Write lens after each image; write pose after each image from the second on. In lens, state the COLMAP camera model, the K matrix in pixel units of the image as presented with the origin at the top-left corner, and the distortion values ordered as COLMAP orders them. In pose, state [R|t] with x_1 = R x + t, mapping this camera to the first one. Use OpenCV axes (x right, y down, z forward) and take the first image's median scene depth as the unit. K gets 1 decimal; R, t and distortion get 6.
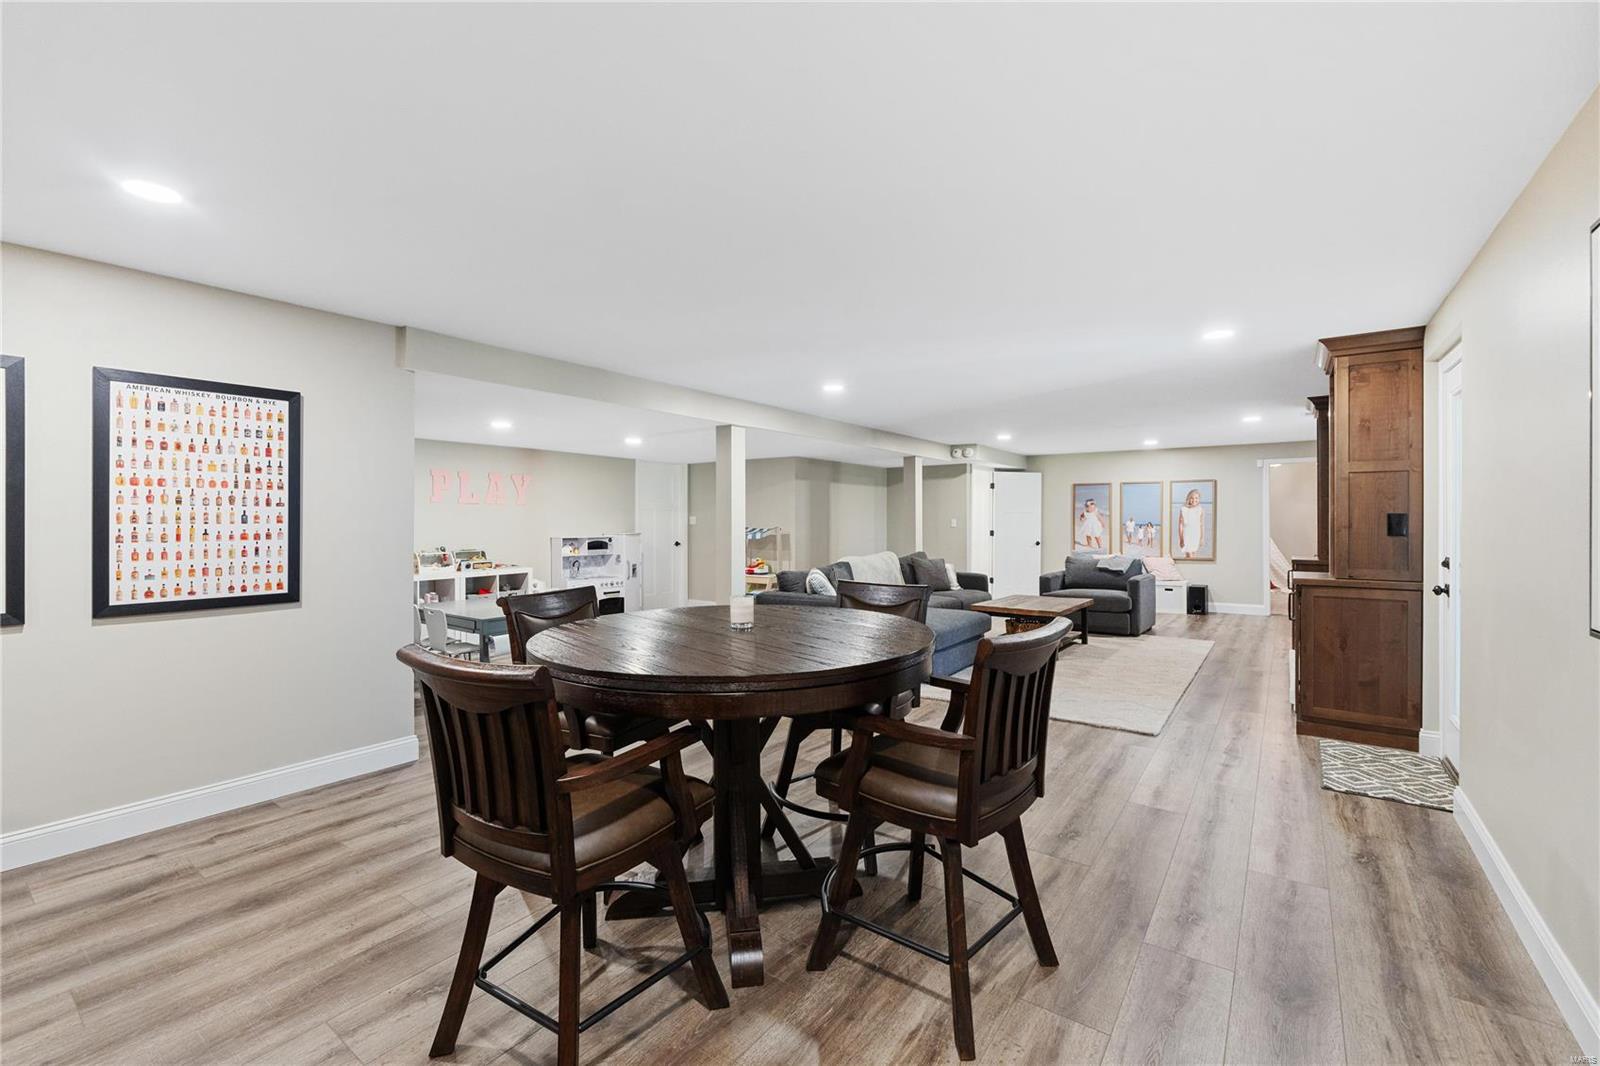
lens RADIAL K [[678.6, 0, 793.6], [0, 678.6, 527.7], [0, 0, 1]] dist [-0.002125, -0.000234]
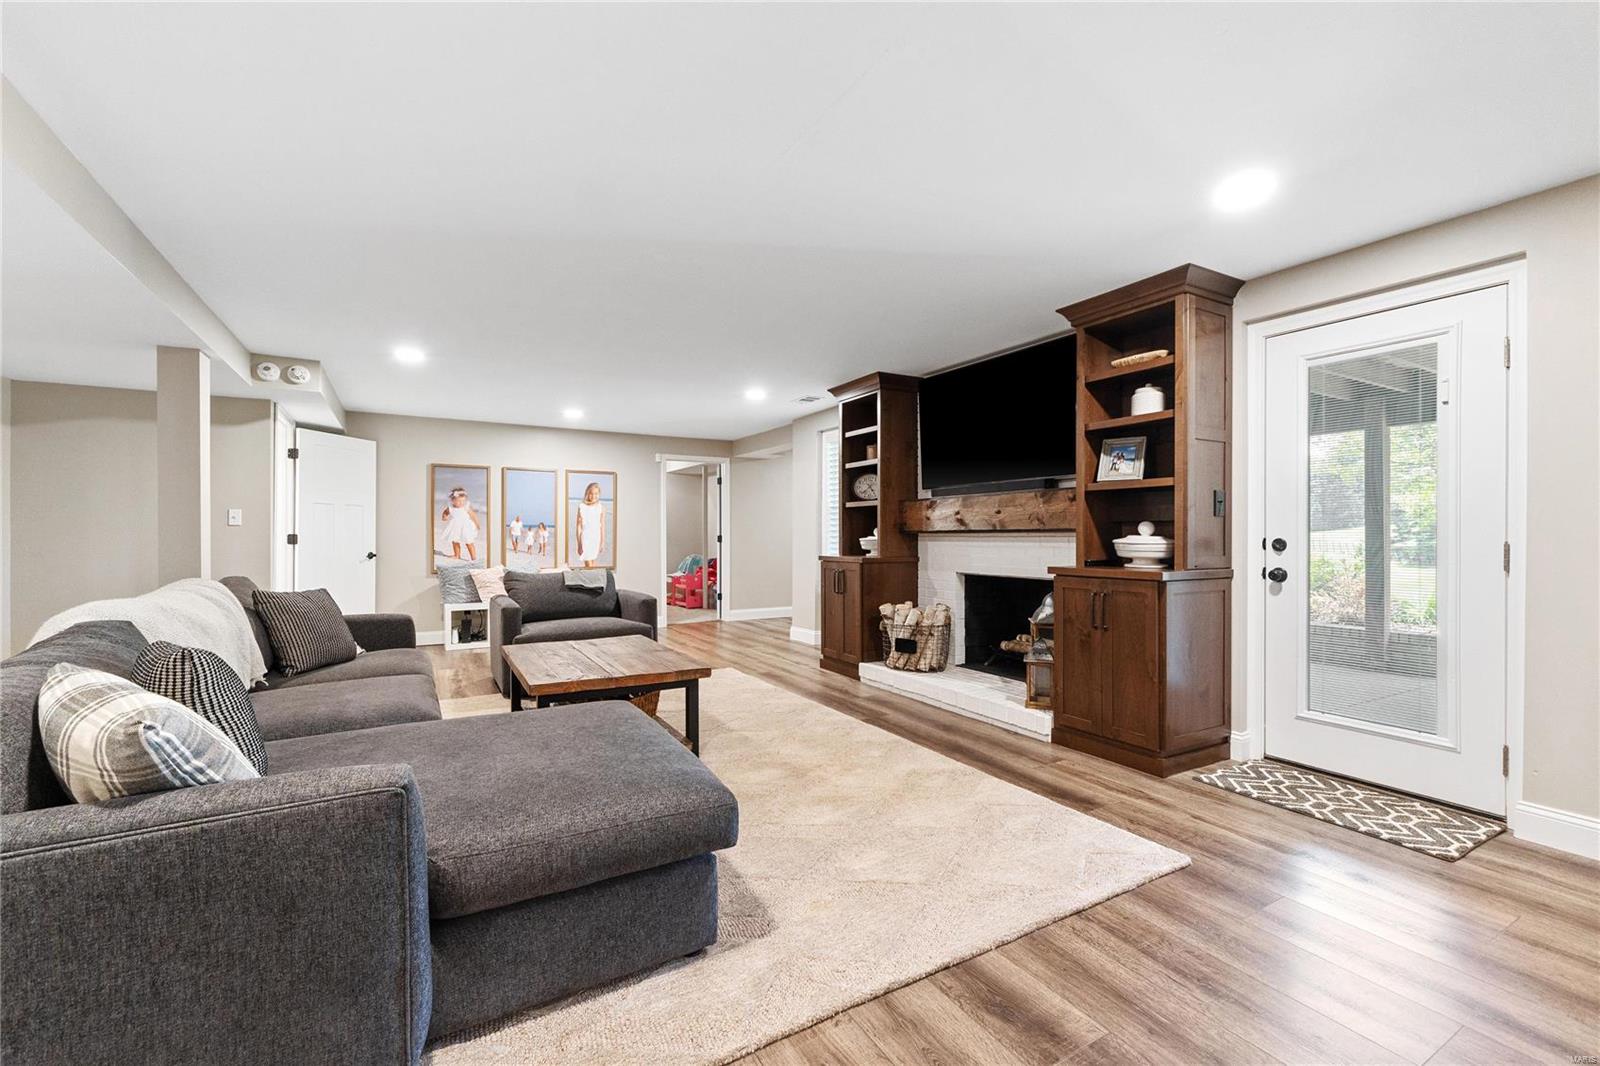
lens RADIAL K [[671.4, 0, 800.0], [0, 671.4, 533.0], [0, 0, 1]] dist [0.000273, 0.000078]
pose [[0.403712, 0.004223, 0.914876, -0.044800], [0.010947, 0.999895, -0.009446, 0.014025], [-0.914821, 0.013829, 0.403623, 0.446616]]
